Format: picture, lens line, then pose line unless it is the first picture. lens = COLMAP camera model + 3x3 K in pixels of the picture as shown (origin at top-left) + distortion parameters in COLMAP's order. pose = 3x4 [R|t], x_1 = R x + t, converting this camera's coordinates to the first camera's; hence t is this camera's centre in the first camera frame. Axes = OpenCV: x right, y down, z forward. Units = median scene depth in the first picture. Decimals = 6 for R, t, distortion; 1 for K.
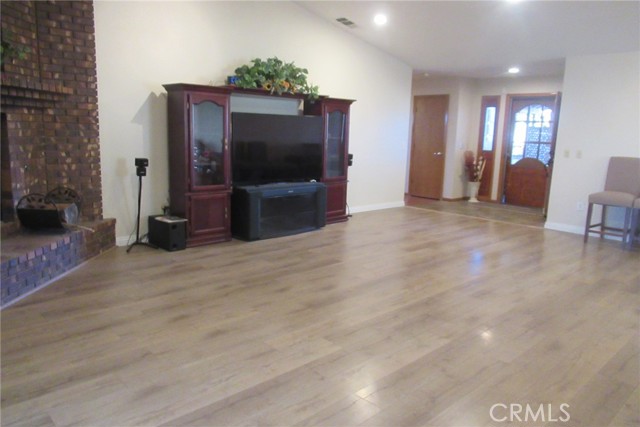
lens RADIAL K [[474.3, 0, 320.0], [0, 474.3, 213.5], [0, 0, 1]] dist [-0.004765, -0.005263]
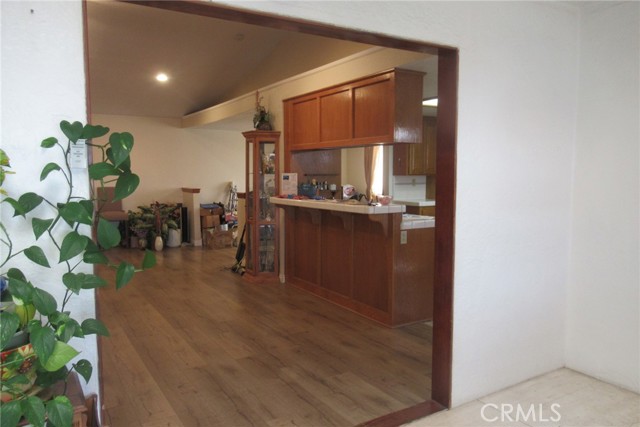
lens RADIAL K [[474.3, 0, 320.0], [0, 474.3, 213.5], [0, 0, 1]] dist [-0.004765, -0.005263]
pose [[0.202625, -0.111696, 0.972866, -0.681224], [0.175493, 0.981532, 0.076140, -0.031921], [-0.963403, 0.155304, 0.218484, 0.033185]]
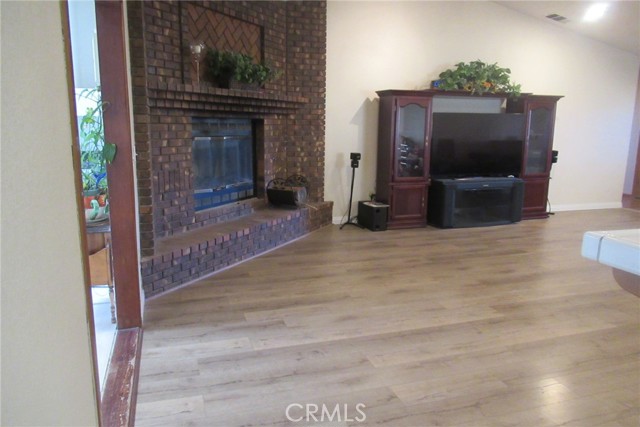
lens RADIAL K [[474.3, 0, 320.0], [0, 474.3, 213.5], [0, 0, 1]] dist [-0.004765, -0.005263]
pose [[0.903216, 0.059178, -0.425086, 0.067295], [-0.057638, 0.998201, 0.016495, 0.023696], [0.425298, 0.009603, 0.905003, -0.138397]]
